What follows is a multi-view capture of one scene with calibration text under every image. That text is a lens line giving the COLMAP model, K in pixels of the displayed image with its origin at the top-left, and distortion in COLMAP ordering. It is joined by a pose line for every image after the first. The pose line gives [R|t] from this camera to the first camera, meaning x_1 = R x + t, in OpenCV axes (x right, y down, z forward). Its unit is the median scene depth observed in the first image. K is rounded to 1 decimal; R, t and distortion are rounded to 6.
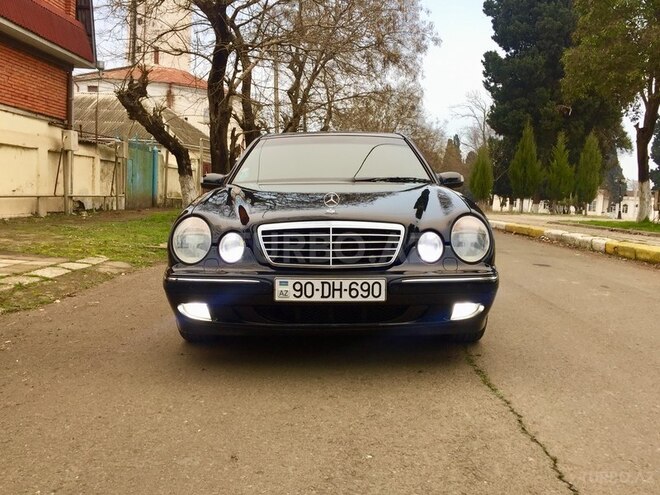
lens RADIAL K [[562.9, 0, 330.0], [0, 562.9, 247.5], [0, 0, 1]] dist [0.013832, 0.002027]
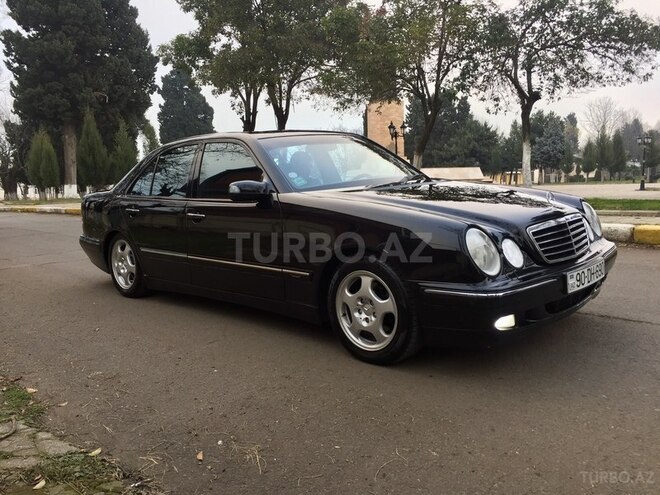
lens RADIAL K [[534.8, 0, 330.0], [0, 534.8, 247.5], [0, 0, 1]] dist [0.072090, -0.117200]
pose [[0.708379, -0.140843, 0.691638, -1.107675], [0.118135, 0.989725, 0.080550, -0.130383], [-0.695876, 0.024647, 0.717739, 0.546791]]
